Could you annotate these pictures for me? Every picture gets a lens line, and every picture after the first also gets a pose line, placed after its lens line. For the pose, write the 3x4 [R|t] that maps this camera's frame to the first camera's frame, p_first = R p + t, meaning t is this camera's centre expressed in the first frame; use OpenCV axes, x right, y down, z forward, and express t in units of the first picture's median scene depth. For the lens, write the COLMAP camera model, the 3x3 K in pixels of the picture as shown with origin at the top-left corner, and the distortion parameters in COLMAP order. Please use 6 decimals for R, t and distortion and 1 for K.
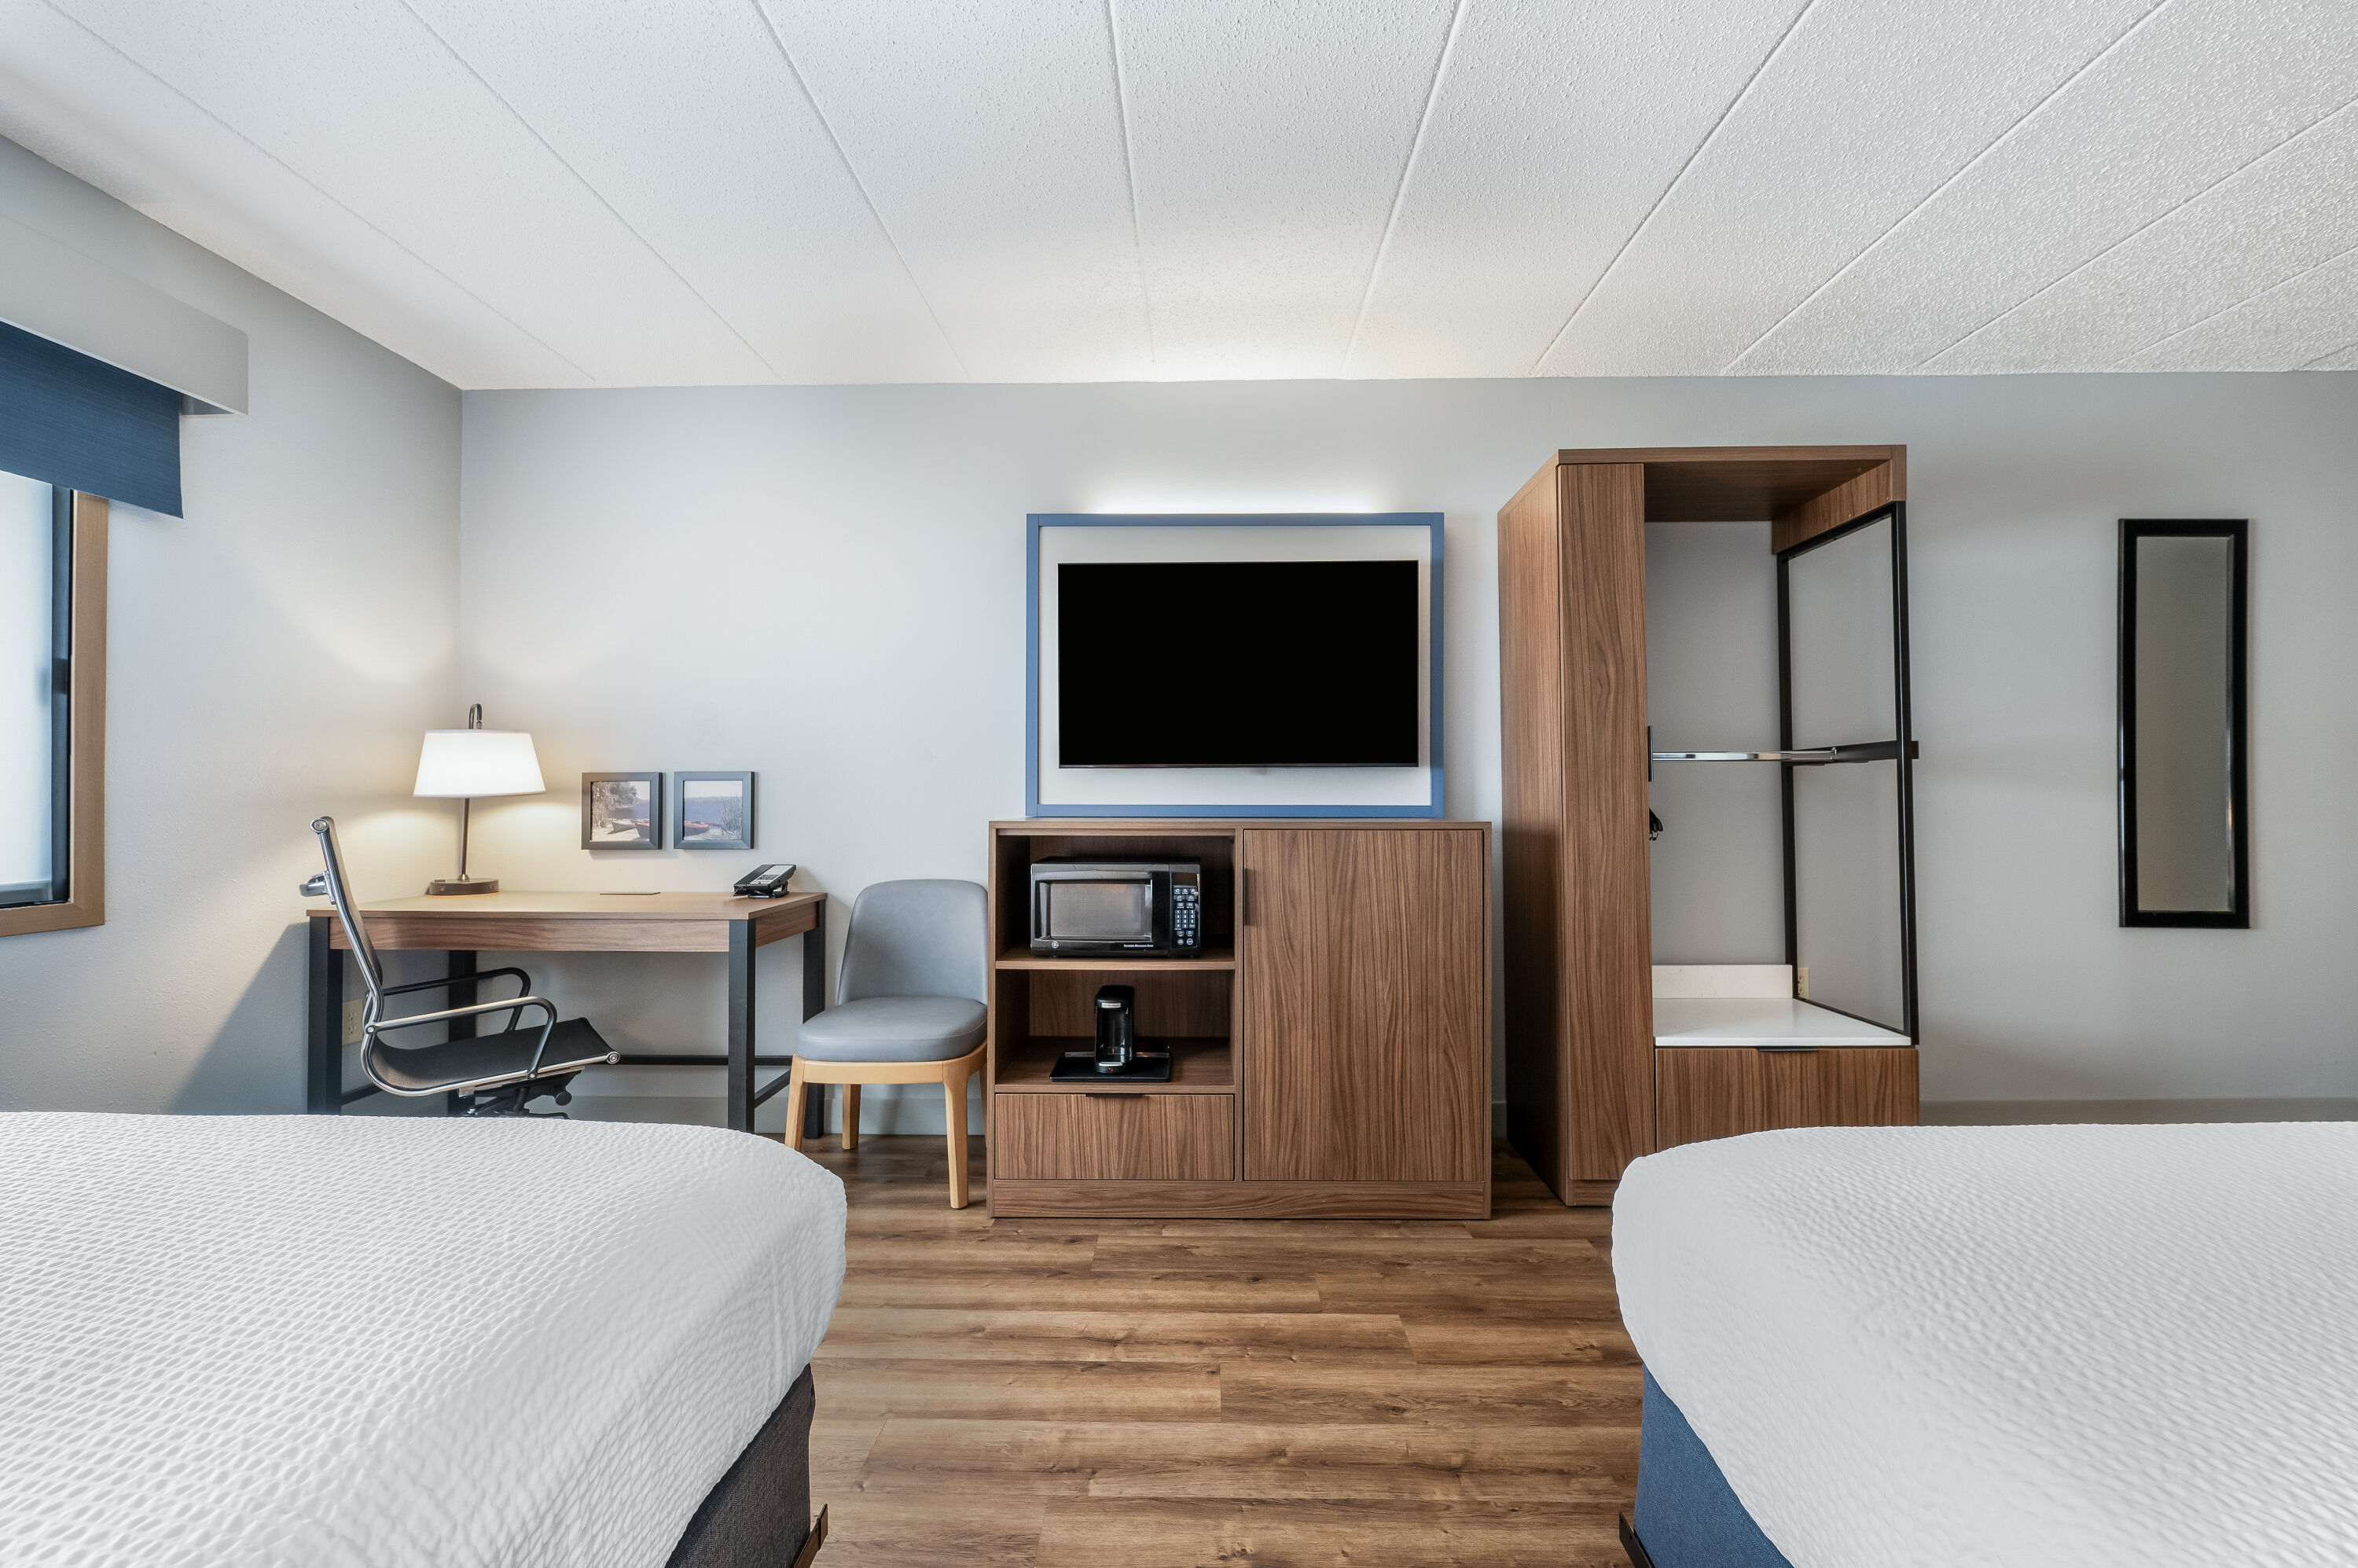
lens RADIAL K [[987.7, 0, 1190.6], [0, 987.7, 778.3], [0, 0, 1]] dist [0.001855, 0.000029]
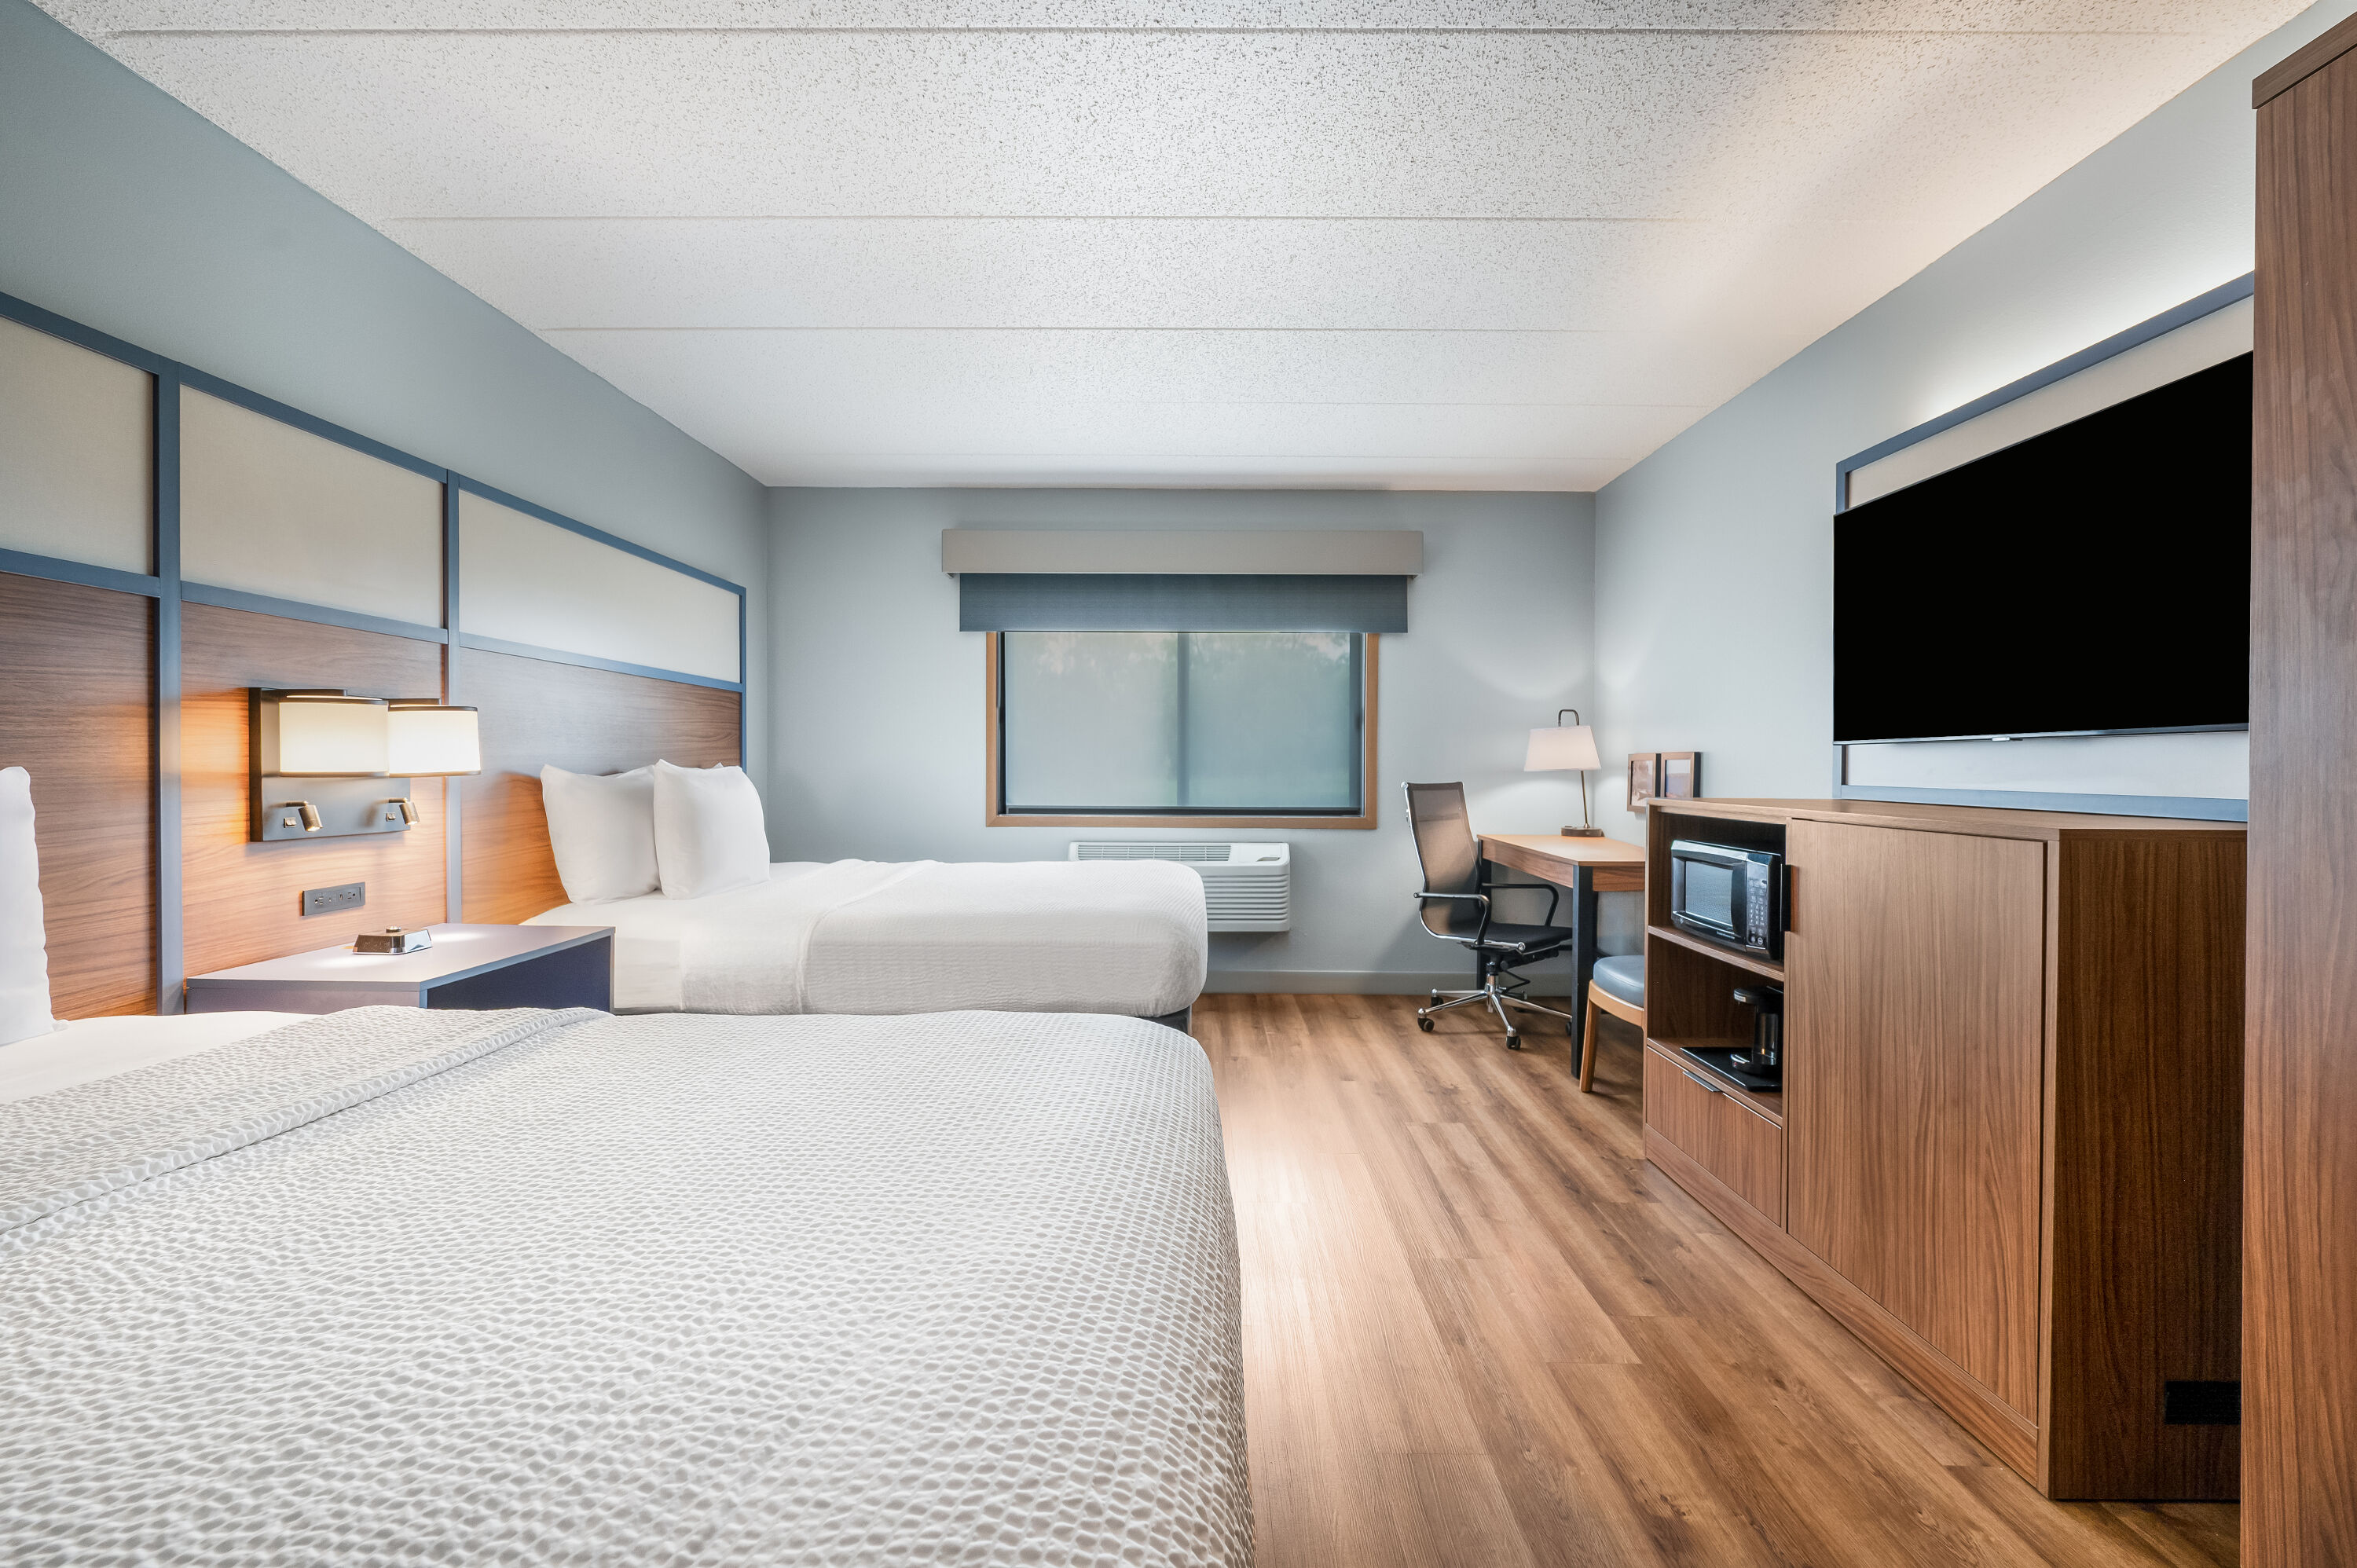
lens RADIAL K [[983.5, 0, 1179.1], [0, 983.5, 773.1], [0, 0, 1]] dist [0.019895, -0.001990]
pose [[-0.007955, 0.007667, -0.999939, 0.904241], [0.013282, 0.999883, 0.007561, -0.000284], [0.999880, -0.013221, -0.008056, 0.489466]]
